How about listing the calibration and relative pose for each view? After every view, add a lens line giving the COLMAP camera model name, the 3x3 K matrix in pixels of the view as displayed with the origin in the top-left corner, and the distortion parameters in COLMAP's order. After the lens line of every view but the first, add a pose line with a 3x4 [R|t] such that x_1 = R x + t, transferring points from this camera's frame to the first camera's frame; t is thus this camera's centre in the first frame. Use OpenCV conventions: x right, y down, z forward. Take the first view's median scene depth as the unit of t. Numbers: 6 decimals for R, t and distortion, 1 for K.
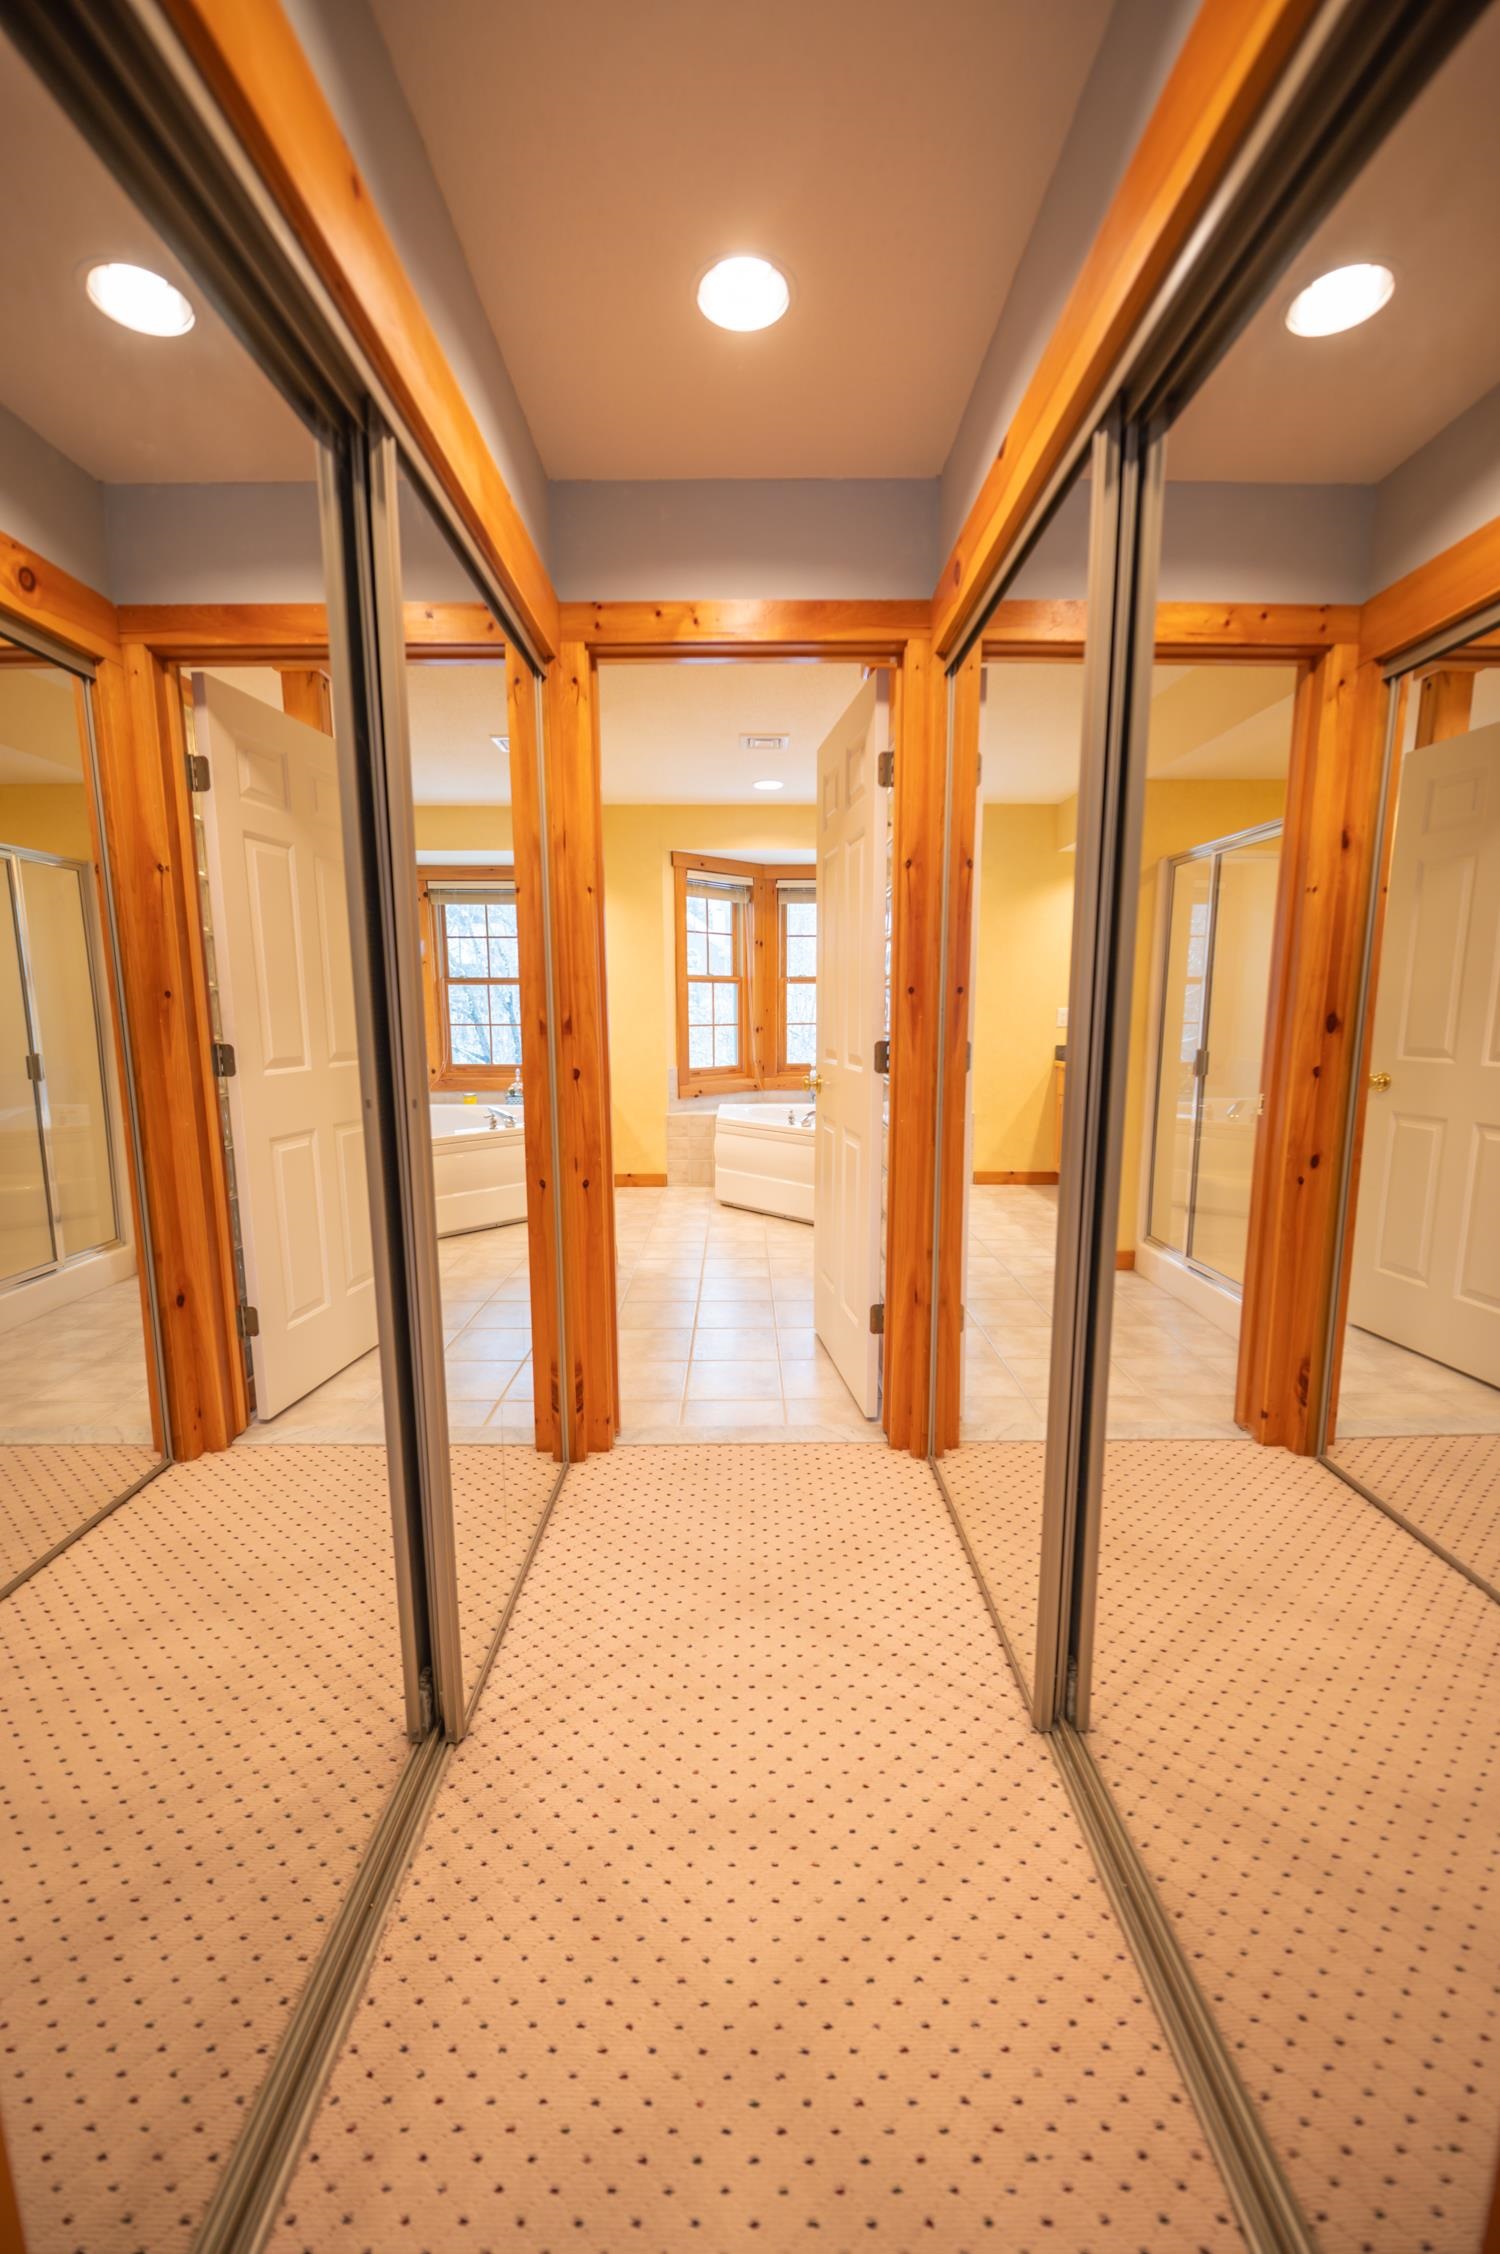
lens RADIAL K [[896.1, 0, 748.9], [0, 896.1, 1135.5], [0, 0, 1]] dist [-0.003485, -0.000532]
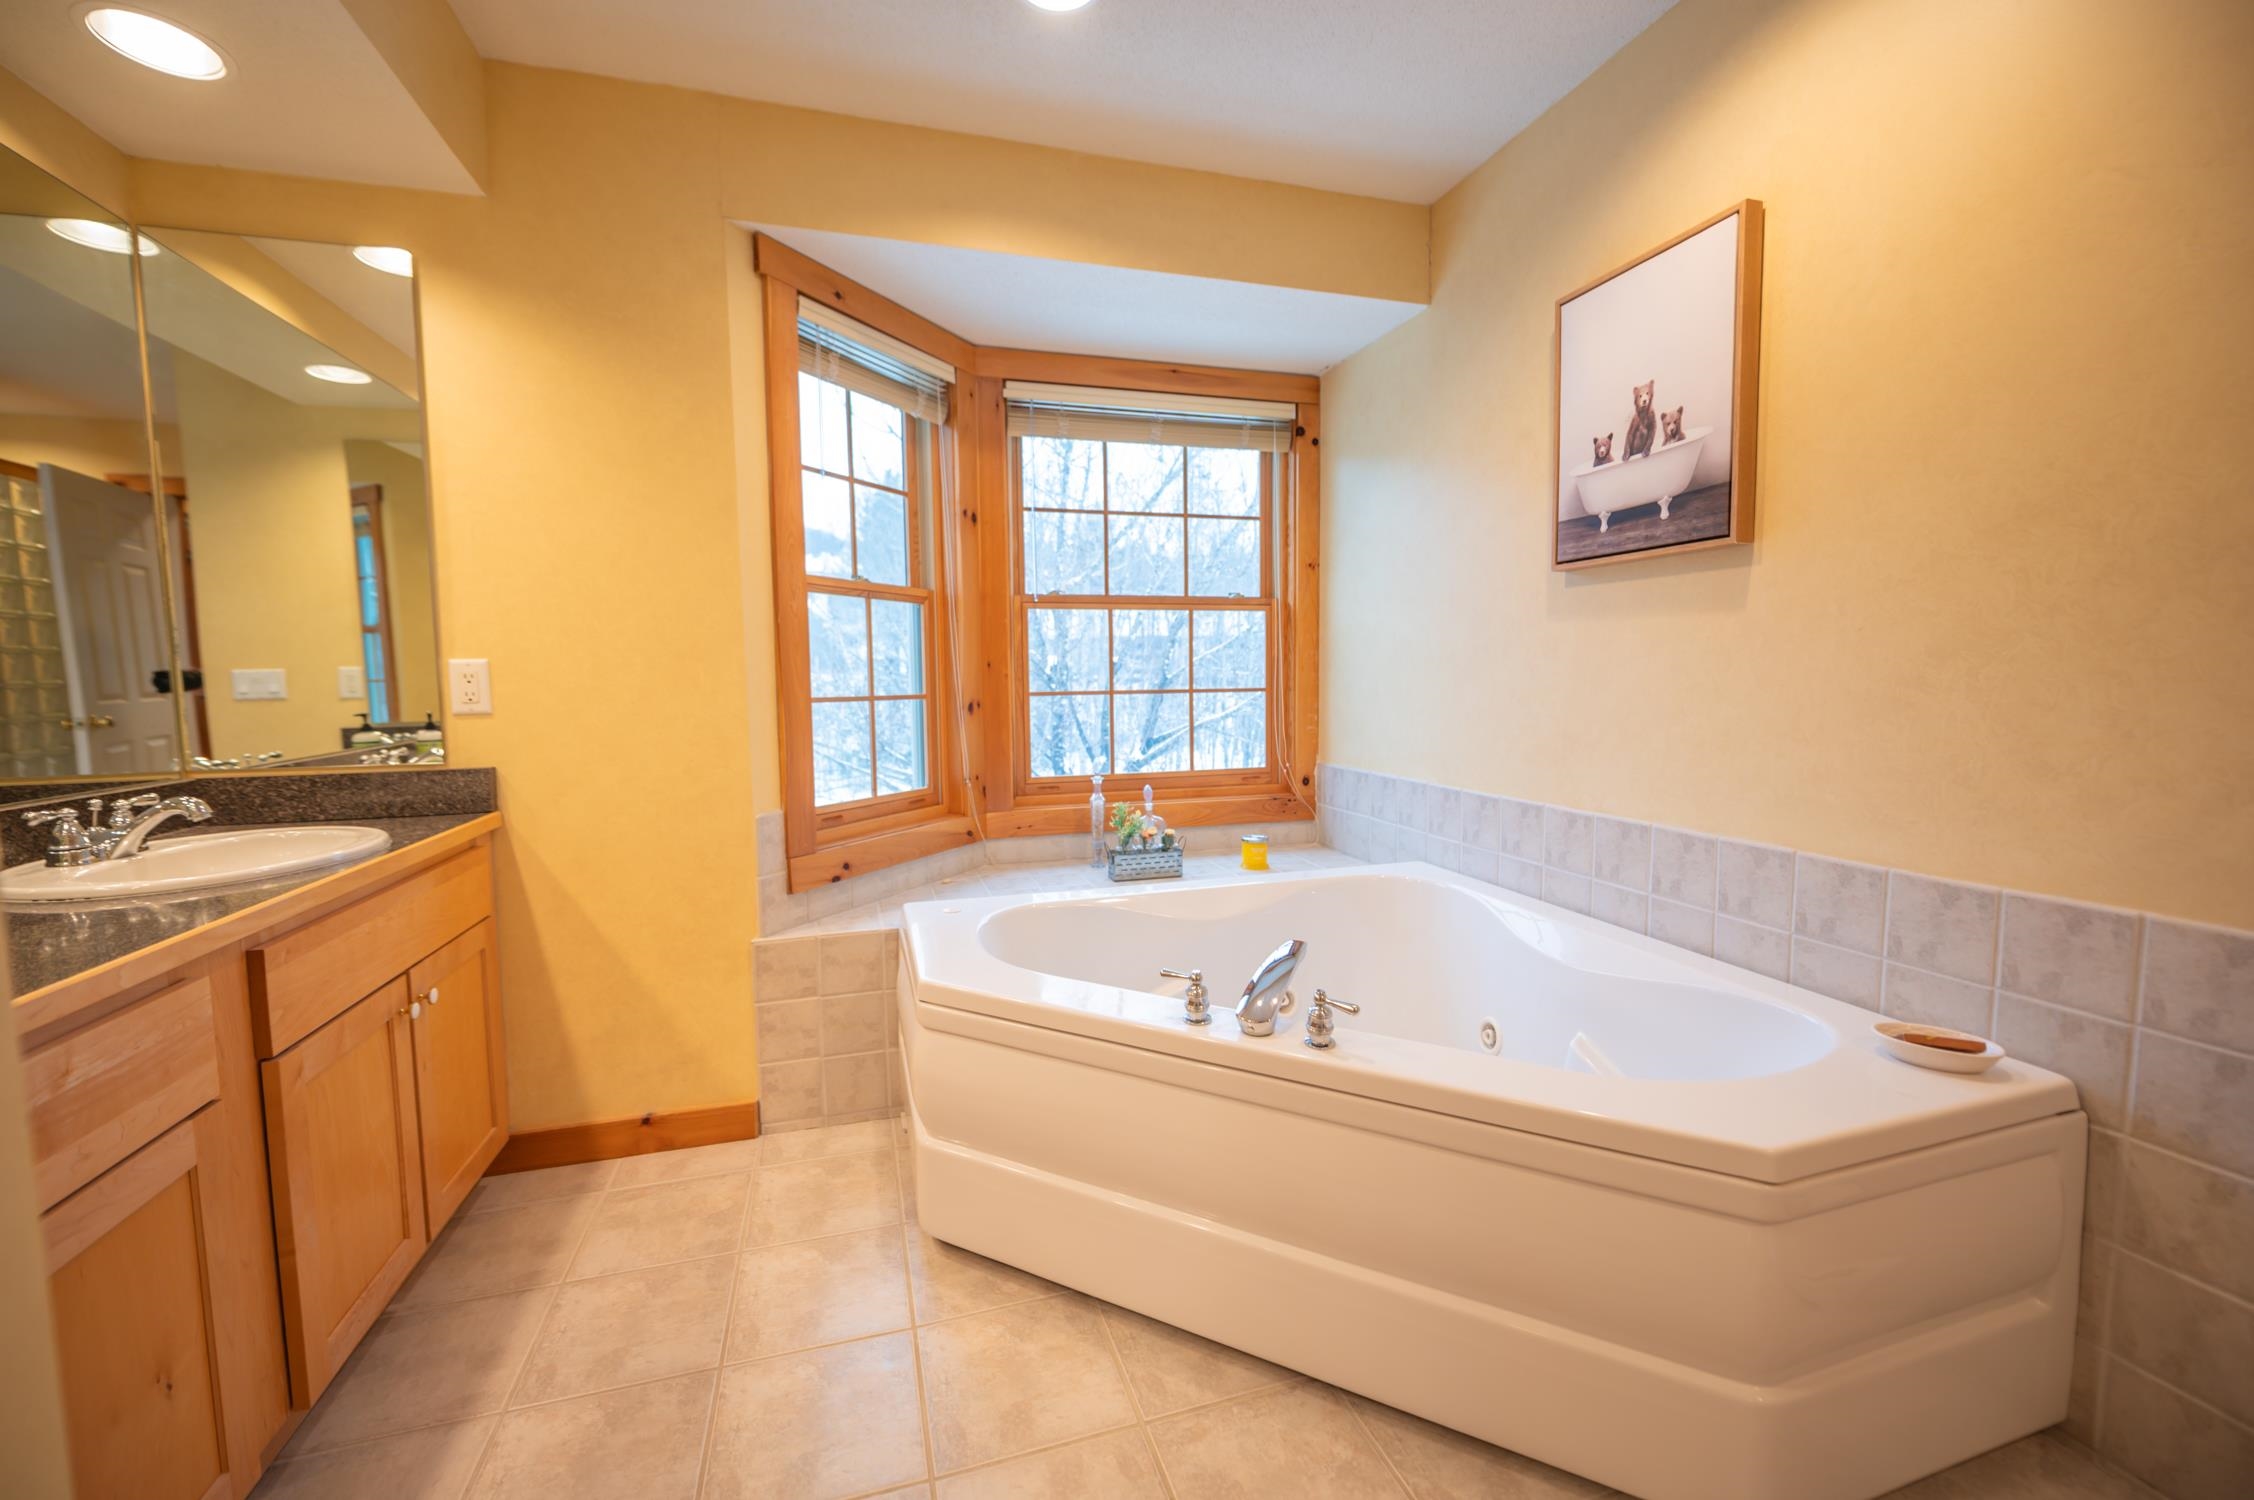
lens RADIAL K [[896.1, 0, 1130.7], [0, 896.1, 739.3], [0, 0, 1]] dist [-0.003485, -0.000532]
pose [[0.953568, -0.029468, 0.299734, -0.050232], [0.051354, 0.996537, -0.065402, -0.071322], [-0.296769, 0.077757, 0.951778, 0.570835]]
